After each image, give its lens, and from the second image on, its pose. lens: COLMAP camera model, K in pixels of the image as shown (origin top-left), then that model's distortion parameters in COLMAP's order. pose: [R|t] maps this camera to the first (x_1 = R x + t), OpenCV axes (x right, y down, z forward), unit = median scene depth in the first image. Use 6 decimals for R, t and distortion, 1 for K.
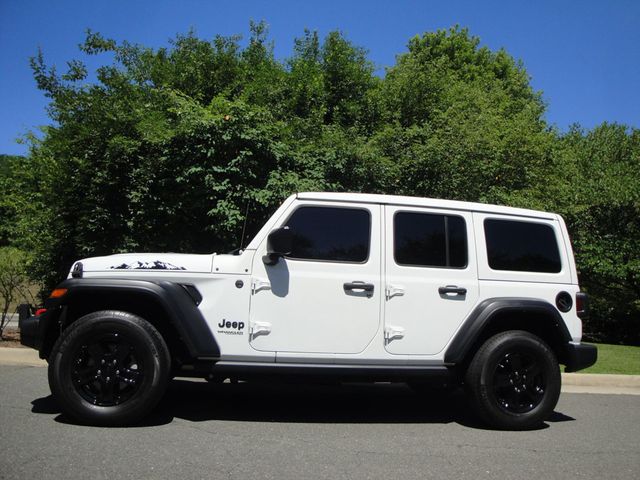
lens RADIAL K [[517.2, 0, 317.9], [0, 517.2, 237.2], [0, 0, 1]] dist [-0.173115, 0.179761]
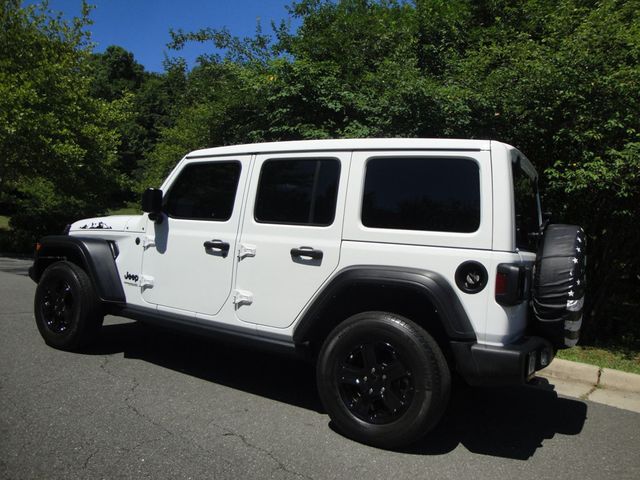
lens RADIAL K [[519.0, 0, 320.0], [0, 519.0, 240.0], [0, 0, 1]] dist [-0.173258, 0.171643]
pose [[0.758601, 0.008957, -0.651494, 0.854737], [0.040031, 0.997376, 0.060324, 0.037884], [0.650324, -0.071842, 0.756252, 0.420982]]
